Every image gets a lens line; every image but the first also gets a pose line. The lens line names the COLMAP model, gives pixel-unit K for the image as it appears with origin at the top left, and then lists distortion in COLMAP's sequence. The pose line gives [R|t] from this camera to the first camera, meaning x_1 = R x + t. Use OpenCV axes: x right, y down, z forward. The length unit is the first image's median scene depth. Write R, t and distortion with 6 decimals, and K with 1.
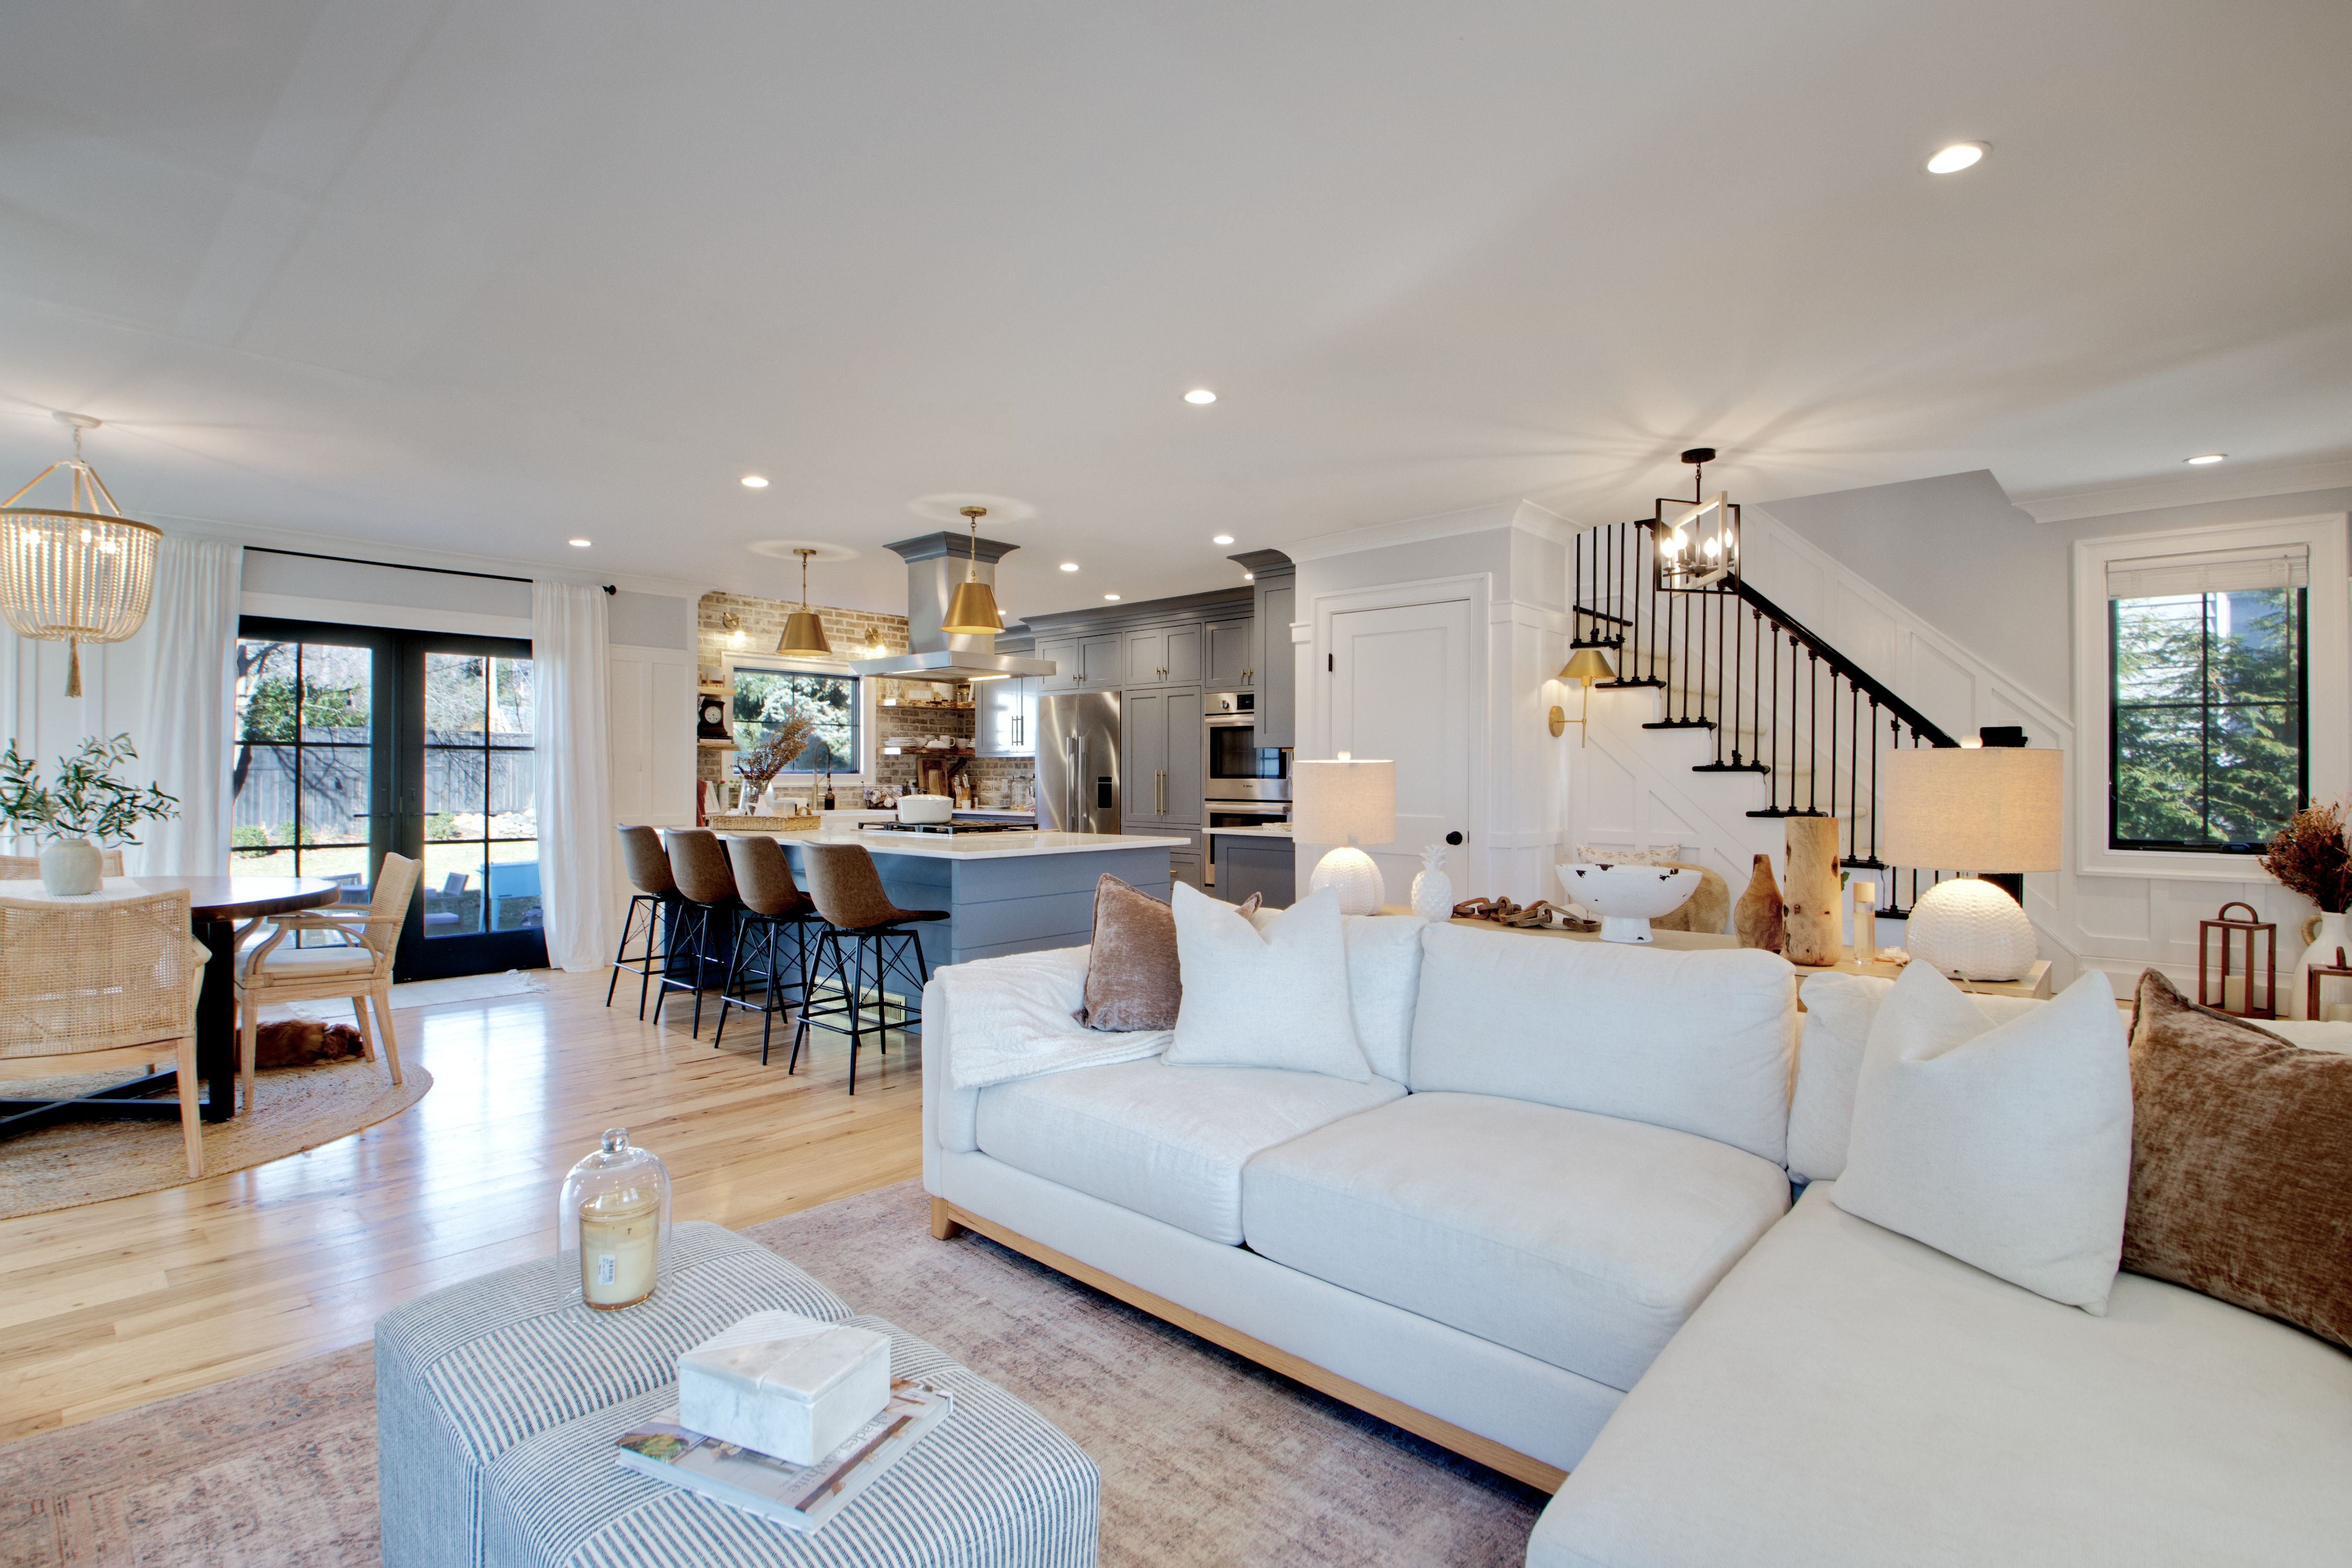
lens RADIAL K [[1084.8, 0, 1179.3], [0, 1084.8, 780.6], [0, 0, 1]] dist [0.018748, -0.027465]
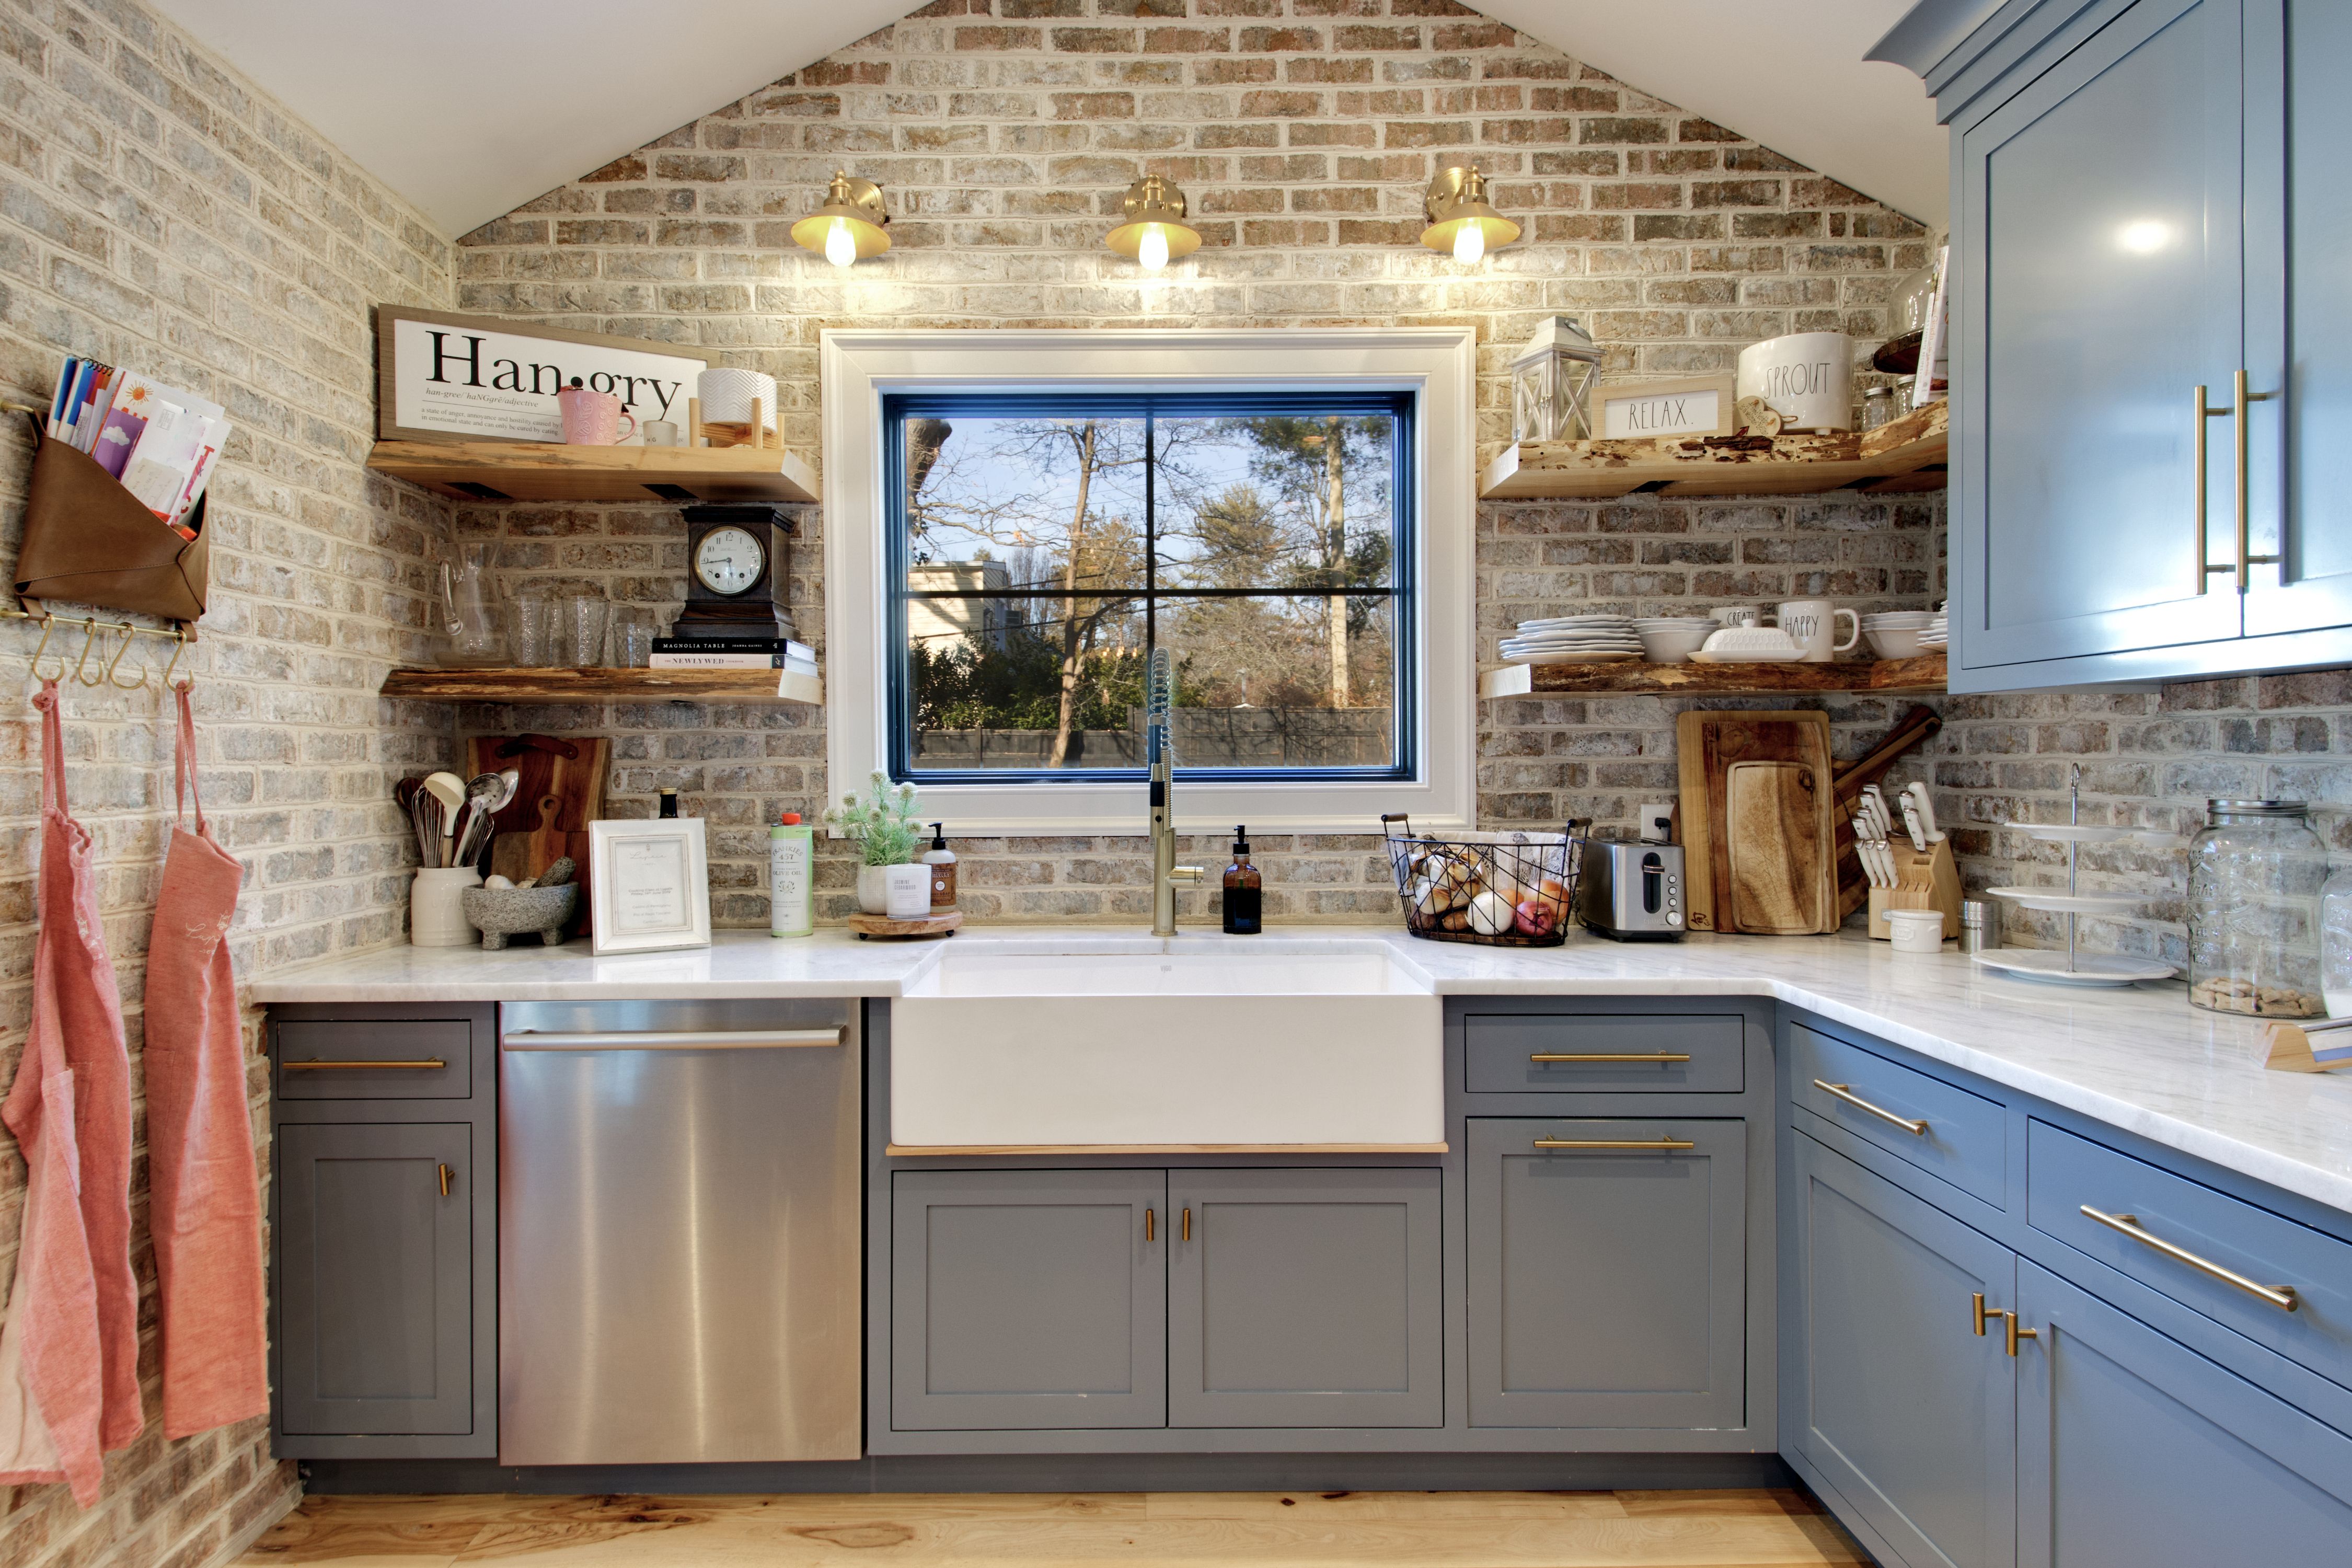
lens RADIAL K [[1281.8, 0, 1160.3], [0, 1281.8, 770.3], [0, 0, 1]] dist [0.061508, -0.053561]
pose [[0.672769, -0.000148, -0.739853, -0.145301], [0.002666, 0.999994, 0.002224, -0.011978], [0.739848, -0.003469, 0.672765, 0.953972]]
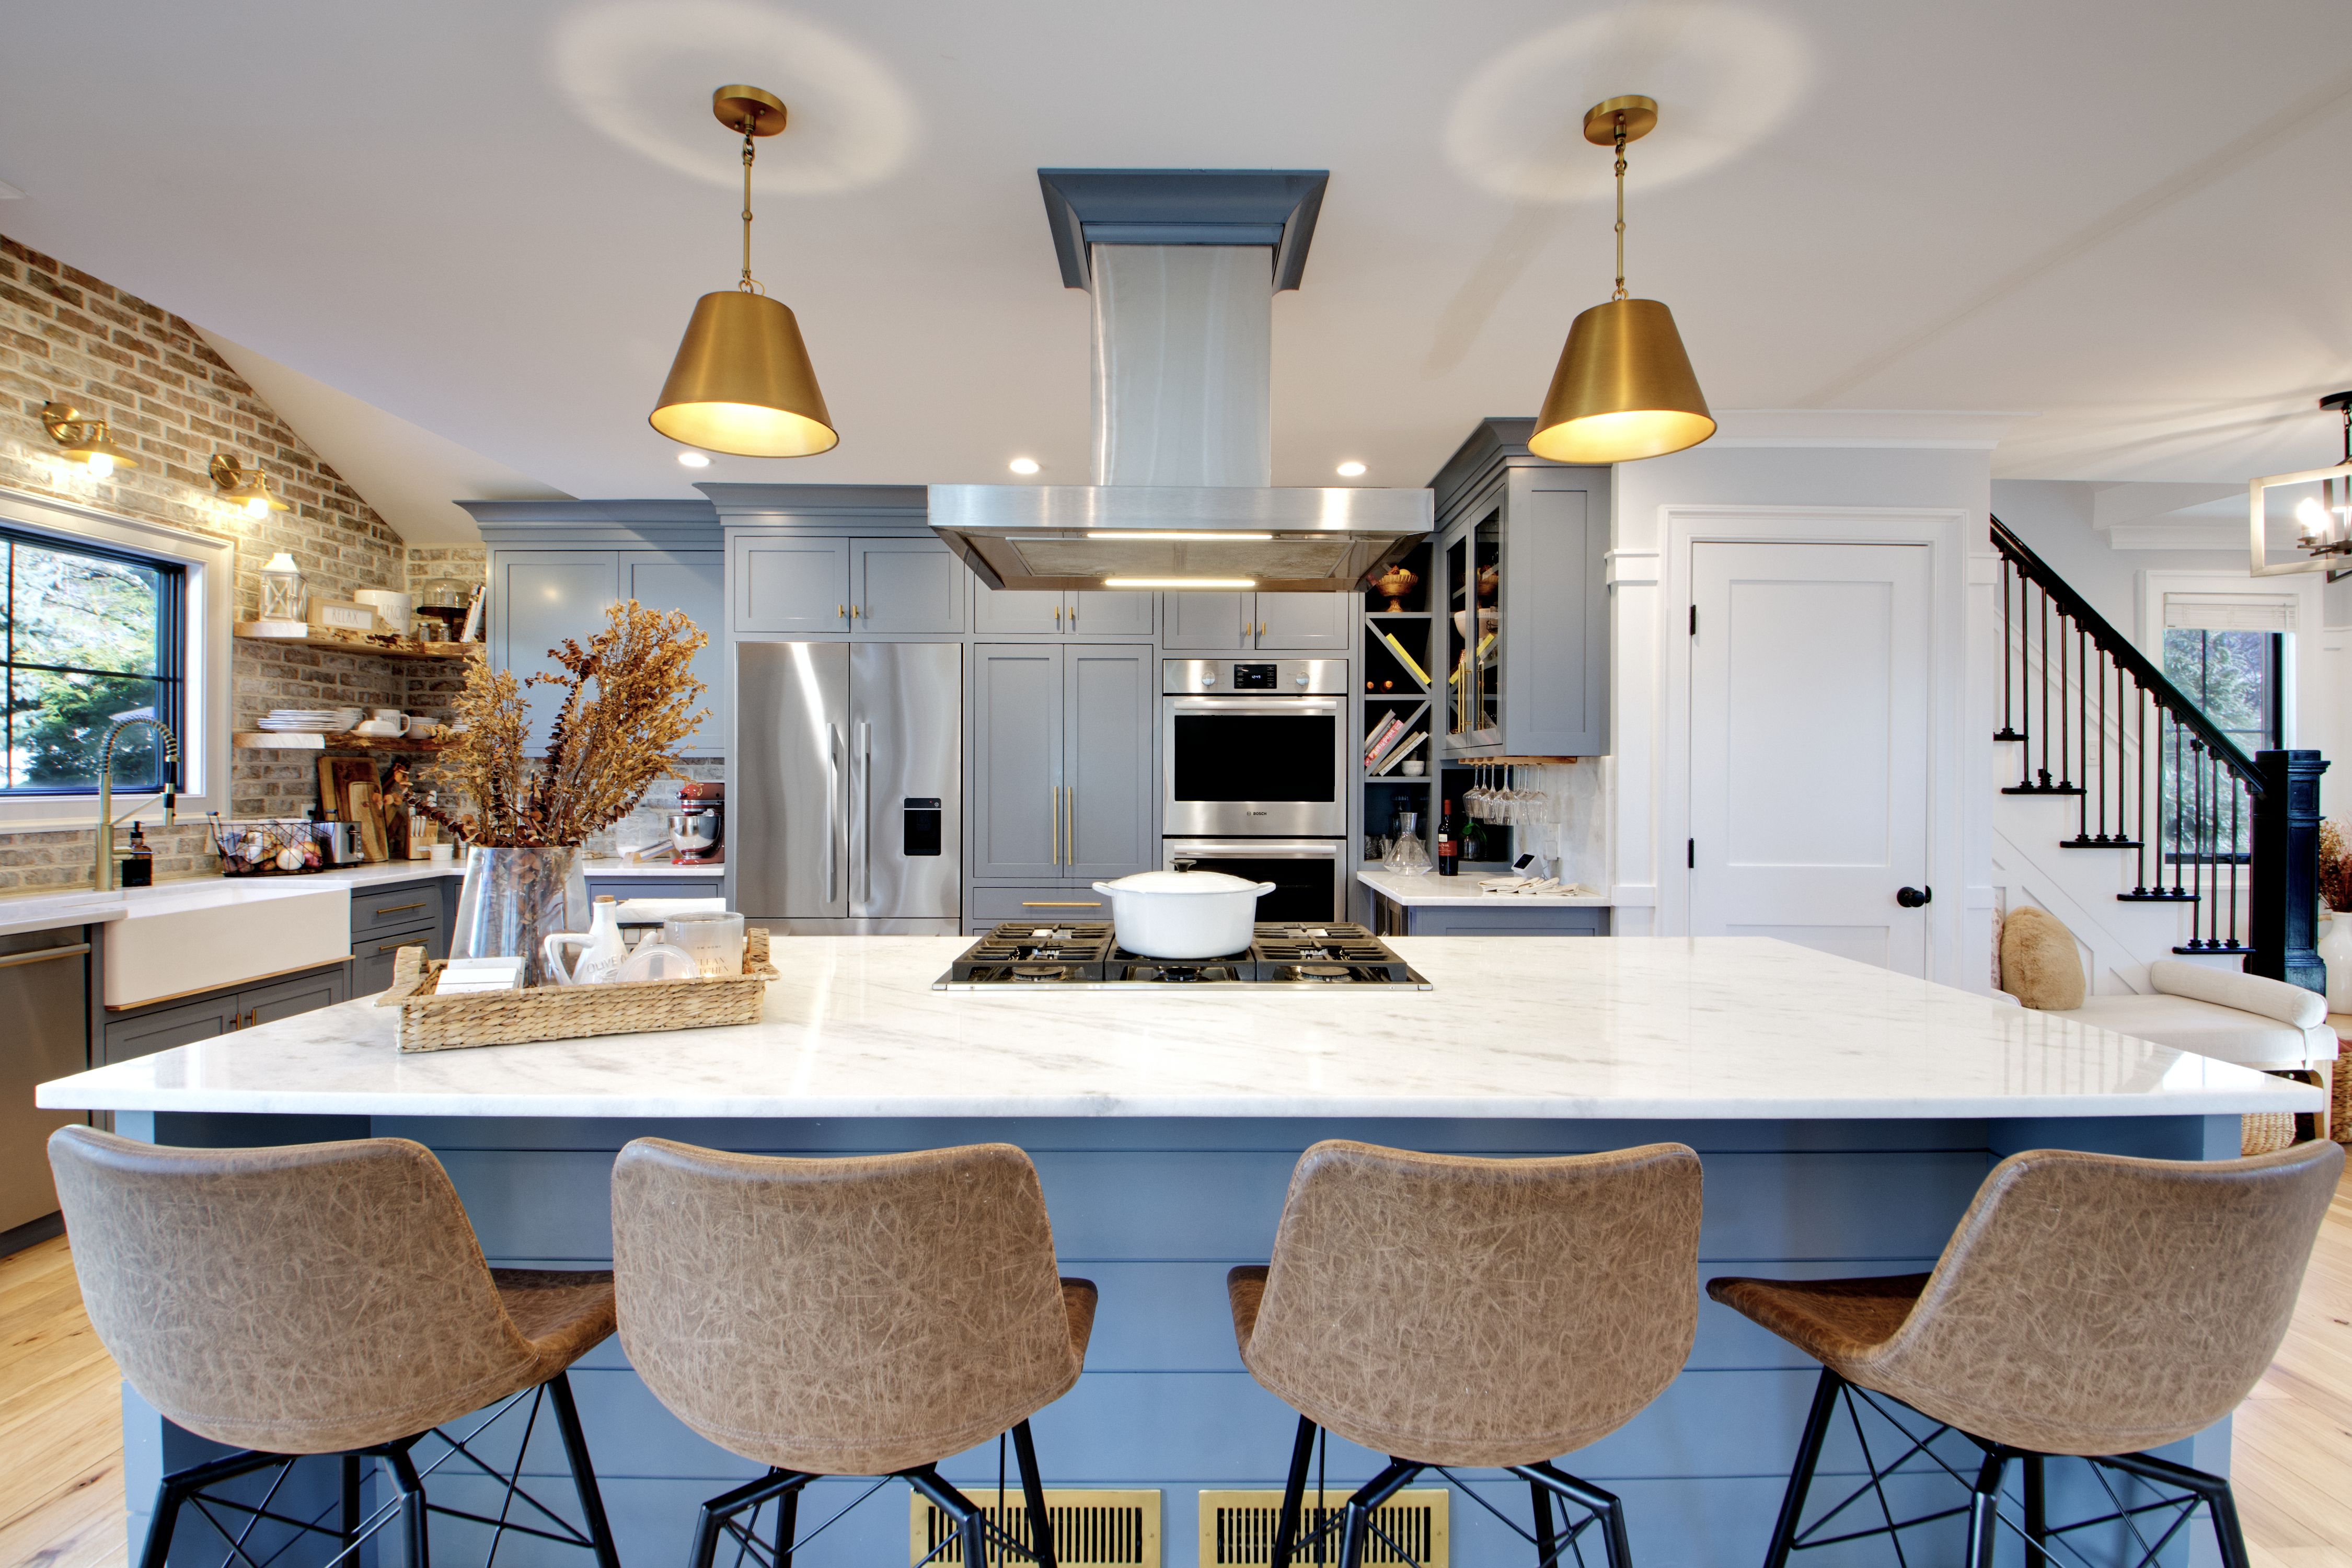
lens RADIAL K [[1104.1, 0, 1175.1], [0, 1104.1, 773.3], [0, 0, 1]] dist [0.002218, -0.016601]
pose [[0.744638, 0.000926, 0.667468, -0.366482], [0.001747, 0.999993, -0.003337, -0.015087], [-0.667467, 0.003652, 0.744631, 0.535212]]
